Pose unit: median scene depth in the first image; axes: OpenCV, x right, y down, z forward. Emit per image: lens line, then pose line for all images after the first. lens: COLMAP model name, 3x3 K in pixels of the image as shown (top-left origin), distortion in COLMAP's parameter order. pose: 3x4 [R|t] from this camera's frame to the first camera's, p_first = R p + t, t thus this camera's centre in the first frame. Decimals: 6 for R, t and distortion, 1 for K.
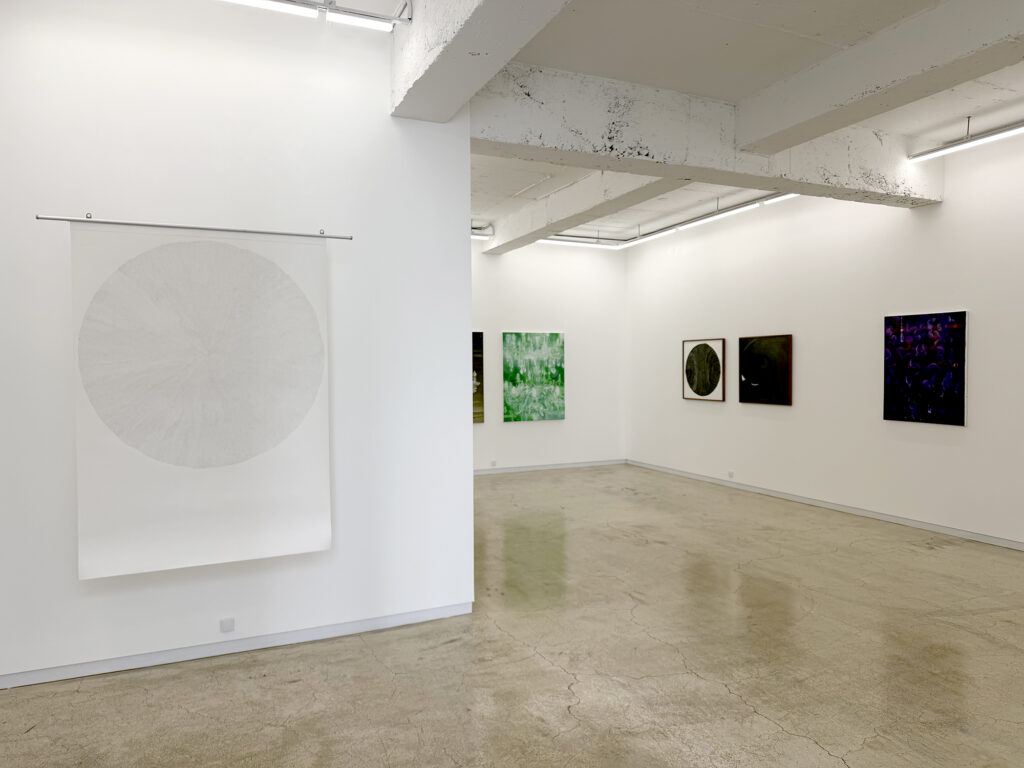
lens RADIAL K [[705.3, 0, 513.6], [0, 705.3, 389.5], [0, 0, 1]] dist [0.065154, -0.090538]
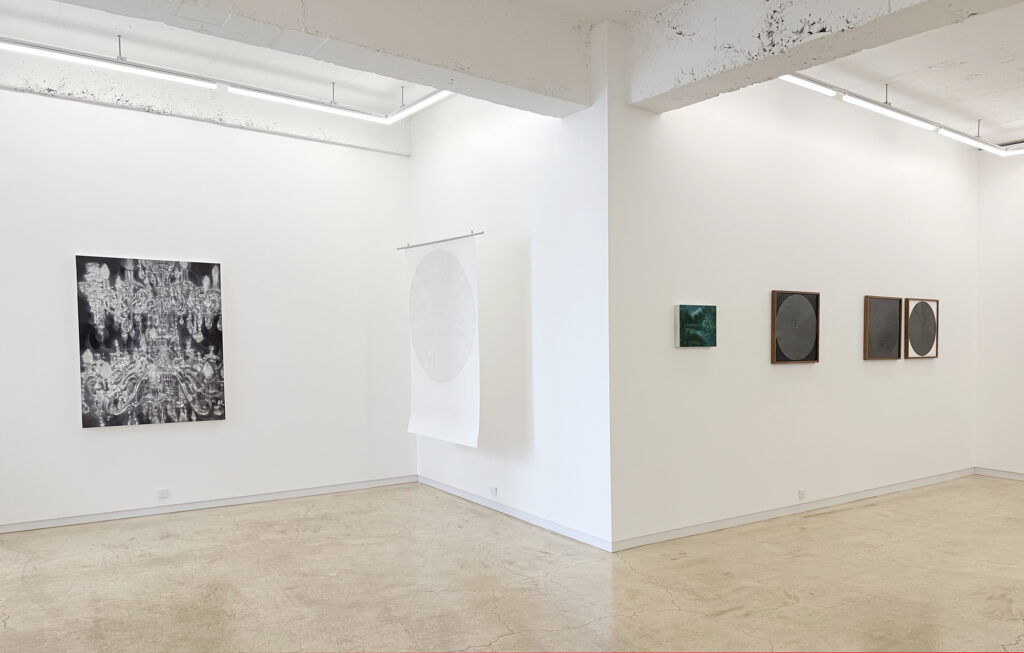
lens RADIAL K [[737.9, 0, 574.1], [0, 737.9, 383.9], [0, 0, 1]] dist [0.075163, -0.121033]
pose [[0.226996, 0.079200, -0.970670, 0.445604], [-0.042515, 0.996544, 0.071368, -0.009339], [0.972967, 0.025068, 0.229578, 0.298724]]
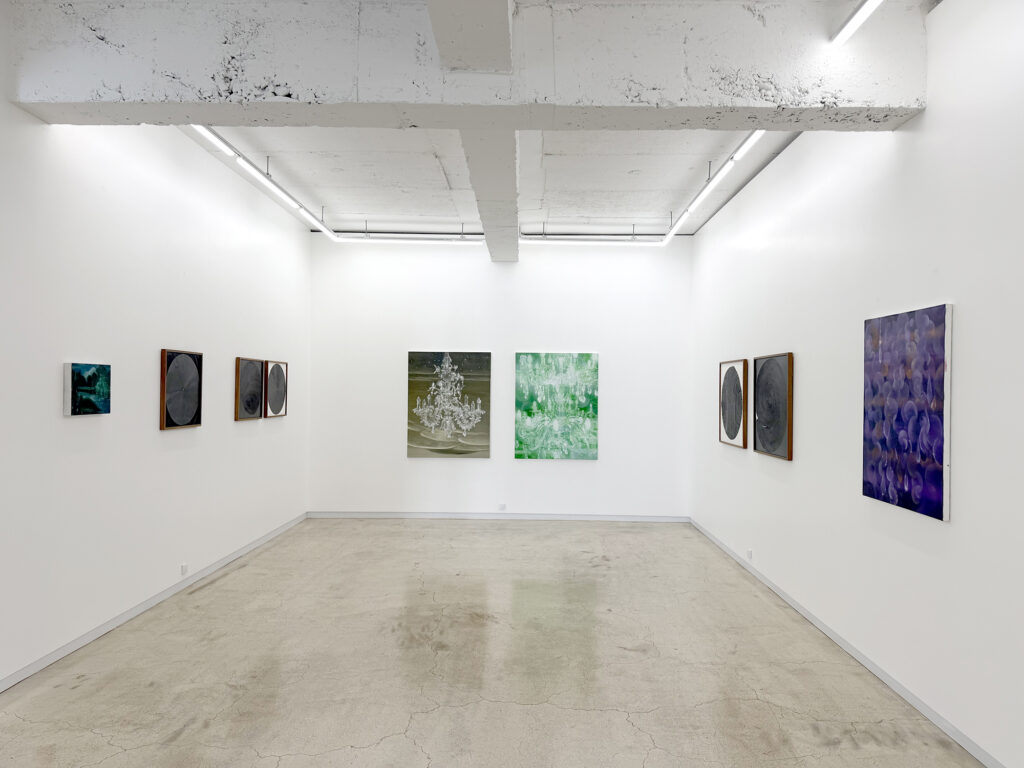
lens RADIAL K [[705.3, 0, 513.6], [0, 705.3, 389.5], [0, 0, 1]] dist [0.065154, -0.090538]
pose [[0.901126, 0.017575, -0.433201, 0.351078], [-0.033053, 0.999055, -0.028223, -0.012761], [0.432296, 0.039751, 0.900855, 0.236089]]
